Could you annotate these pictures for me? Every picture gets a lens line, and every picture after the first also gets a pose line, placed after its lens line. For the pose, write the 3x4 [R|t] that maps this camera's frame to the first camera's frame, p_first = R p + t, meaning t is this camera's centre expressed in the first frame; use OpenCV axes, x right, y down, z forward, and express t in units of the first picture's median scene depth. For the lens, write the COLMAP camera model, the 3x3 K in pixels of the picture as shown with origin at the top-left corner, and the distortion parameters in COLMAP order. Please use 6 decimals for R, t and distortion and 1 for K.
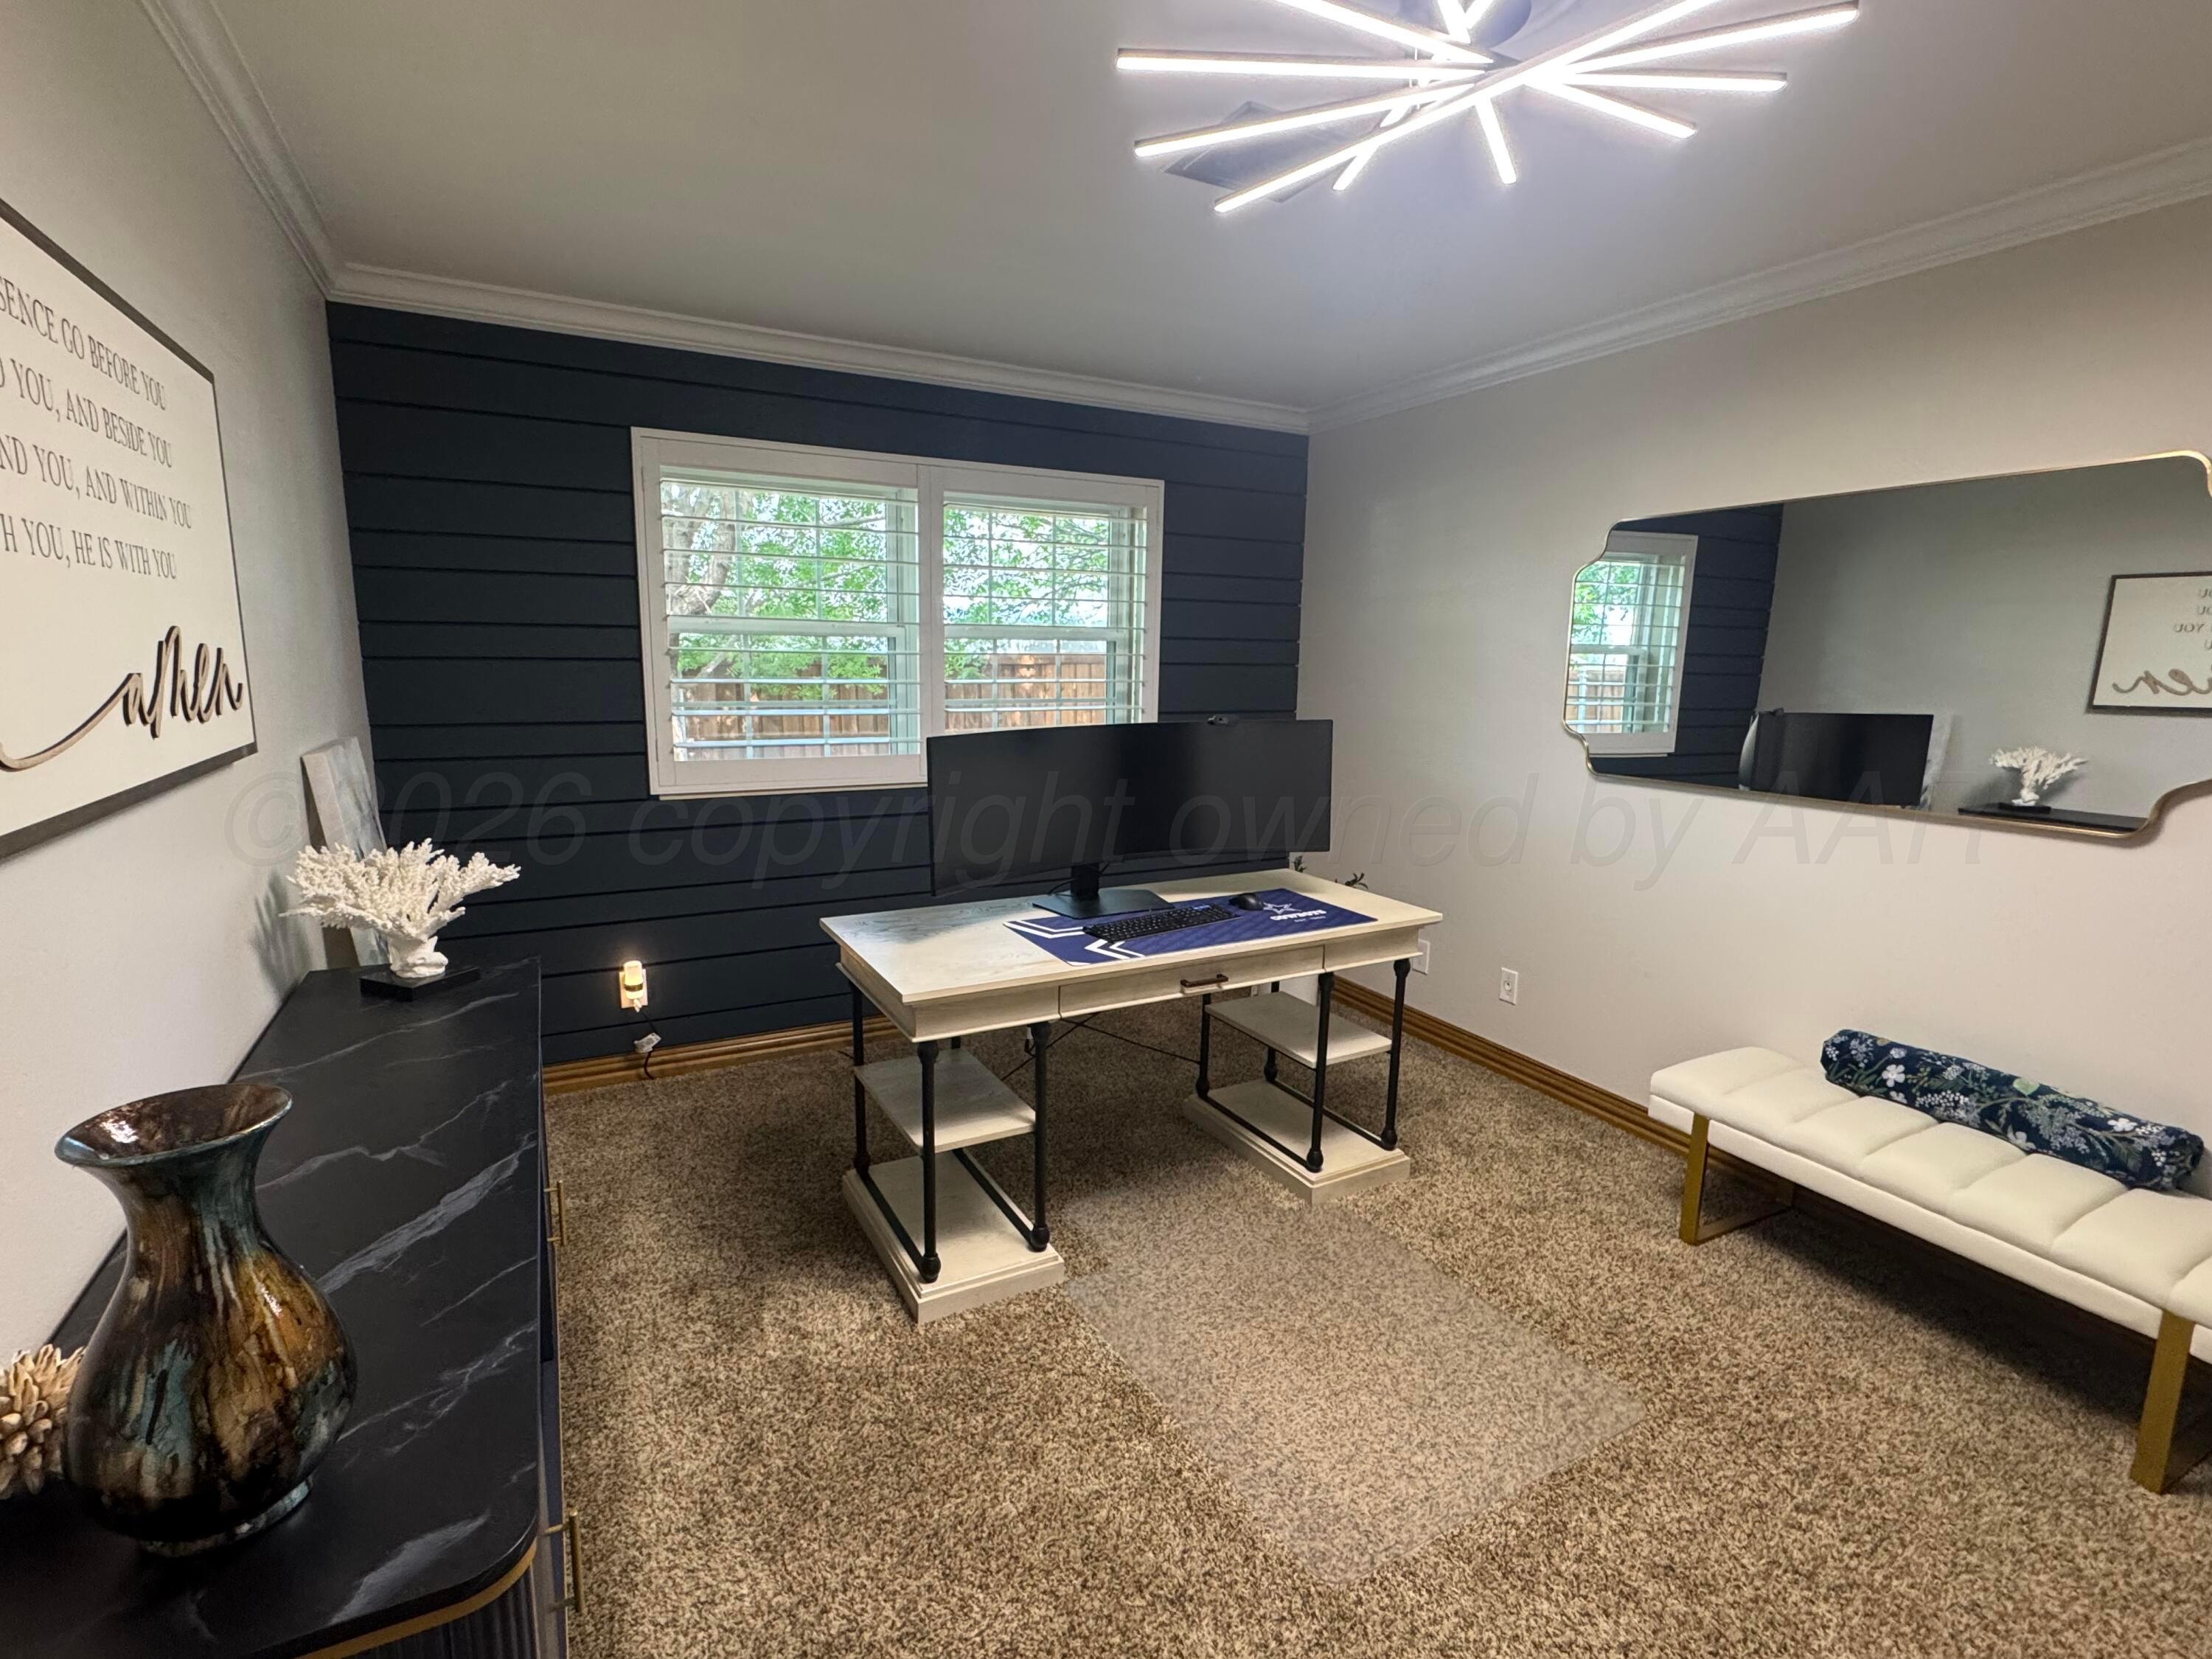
lens RADIAL K [[1044.5, 0, 1106.0], [0, 1044.5, 829.5], [0, 0, 1]] dist [0.001211, -0.000181]
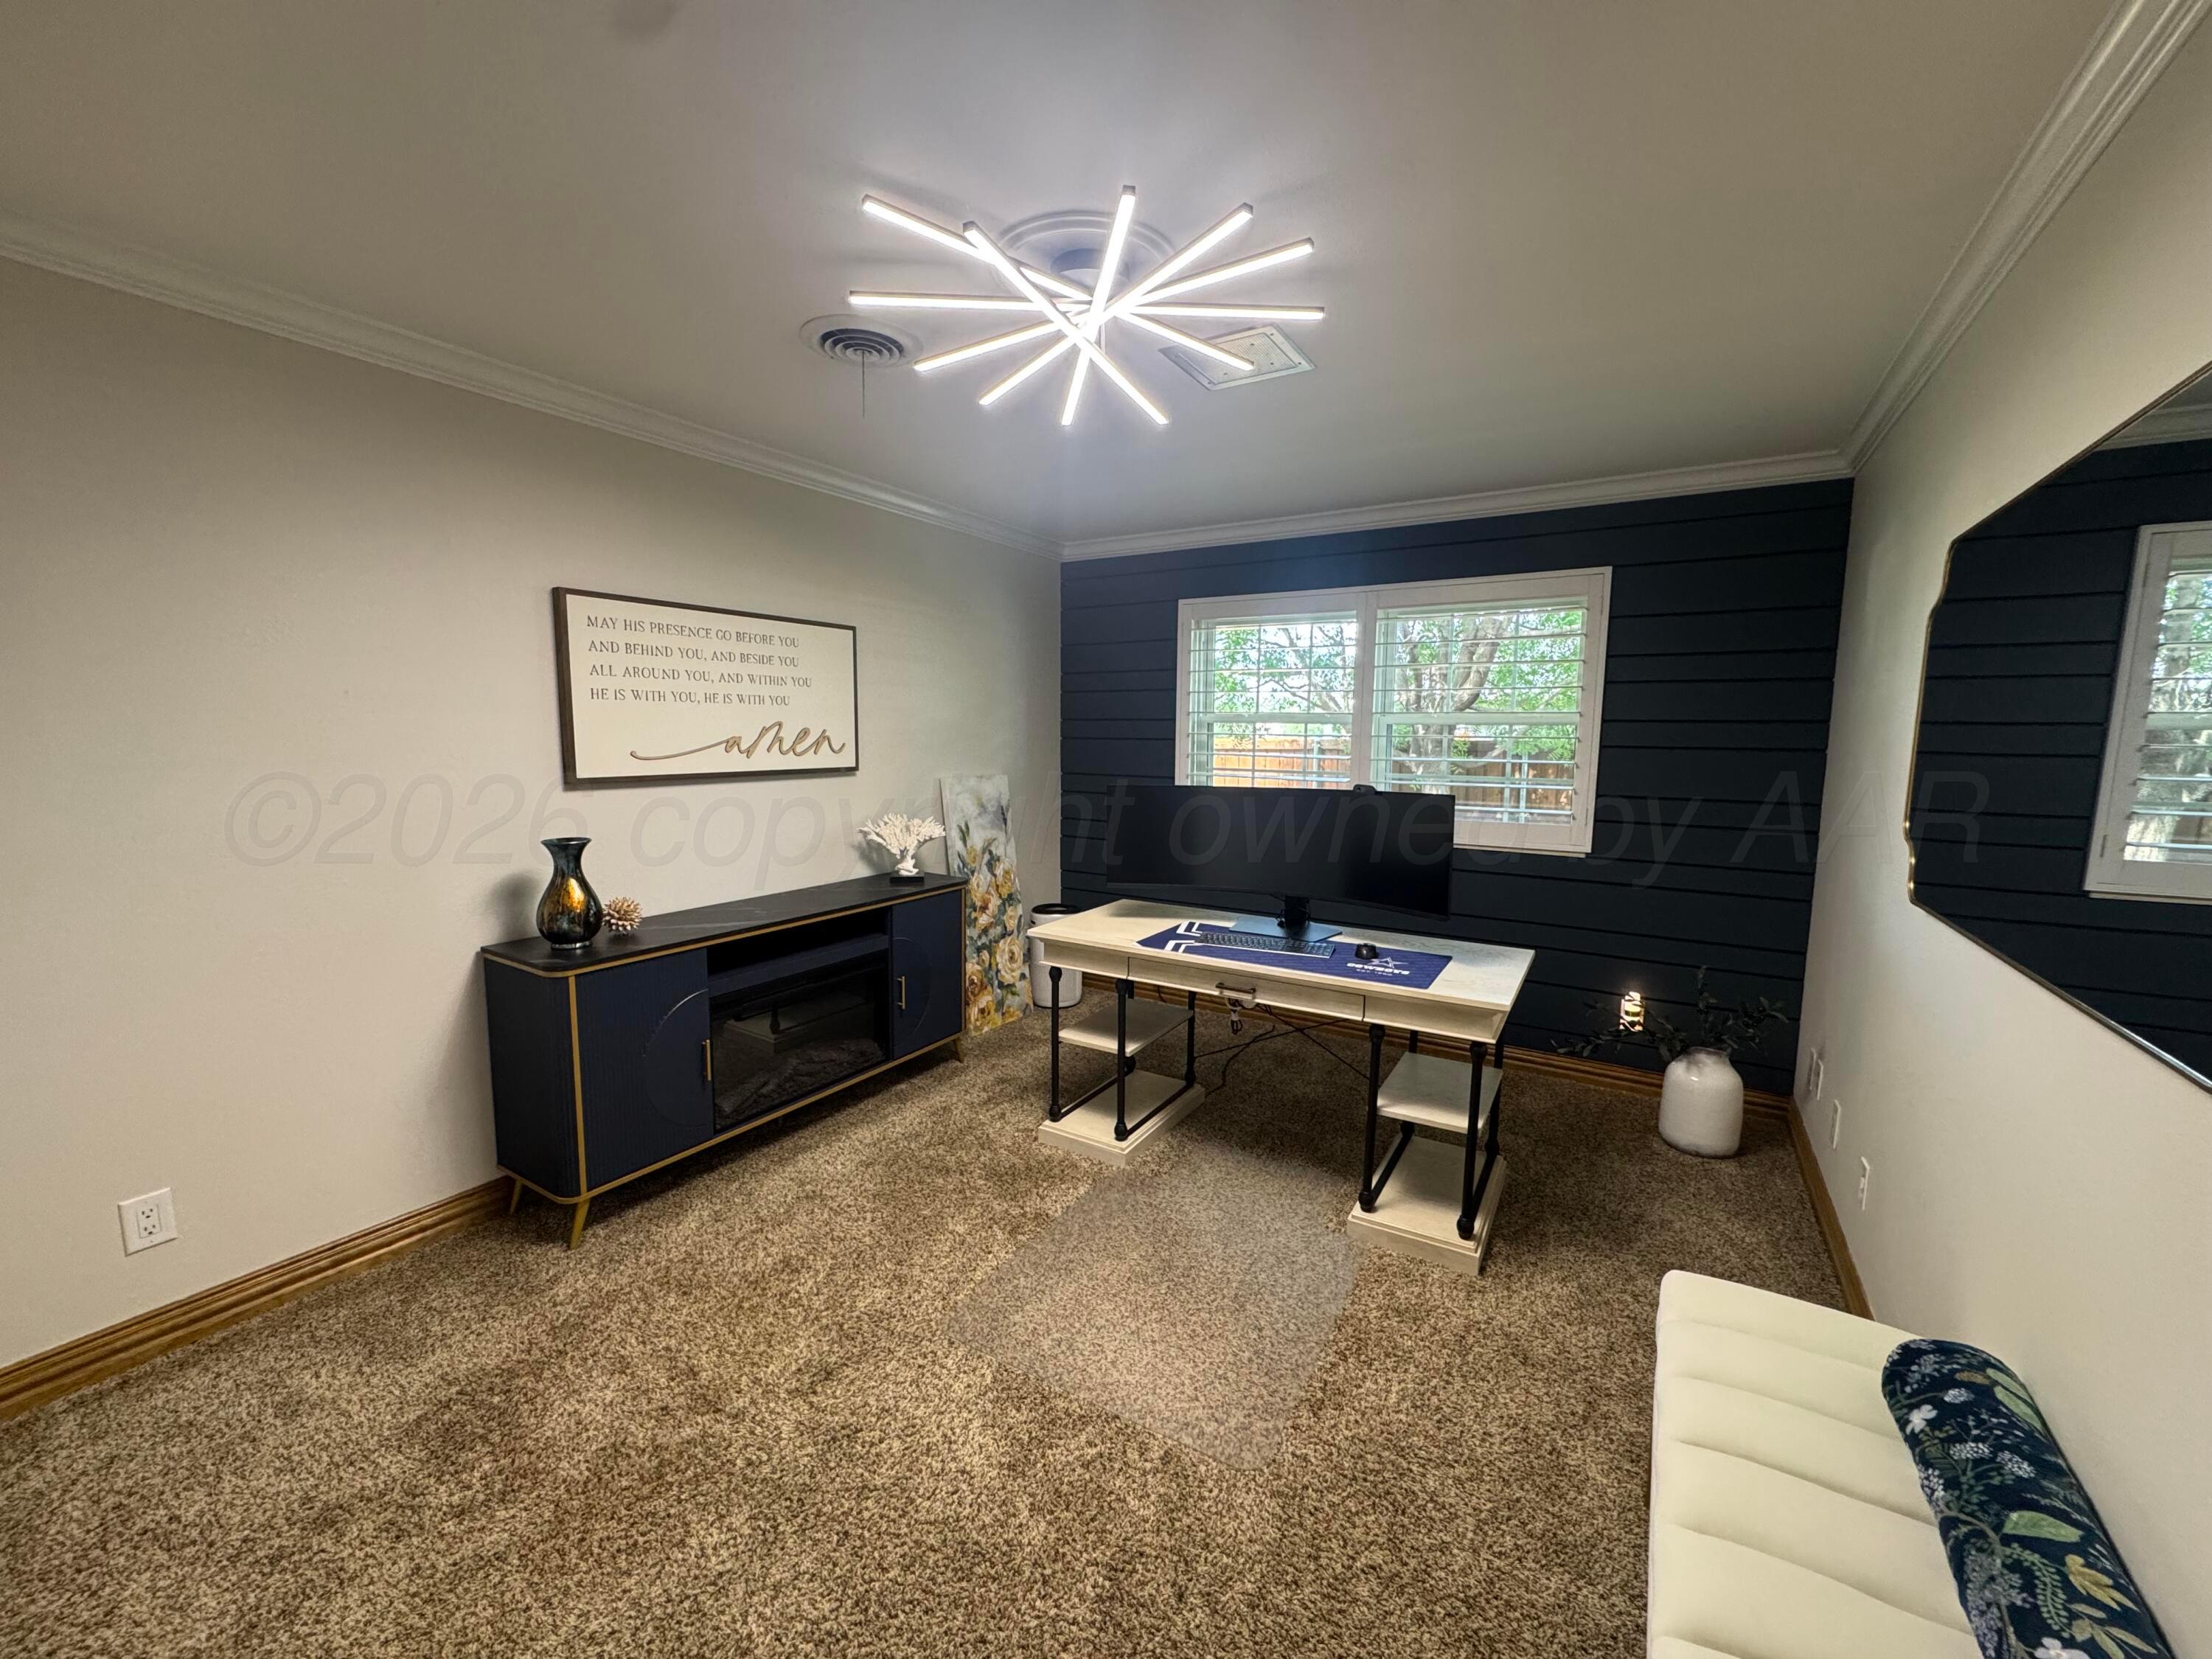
lens RADIAL K [[879.8, 0, 1106.0], [0, 879.8, 829.5], [0, 0, 1]] dist [-0.000693, -0.000001]
pose [[0.499652, 0.085640, -0.861982, 0.915441], [-0.147423, 0.988991, 0.012804, -0.034301], [0.853589, 0.120678, 0.506777, 0.309881]]
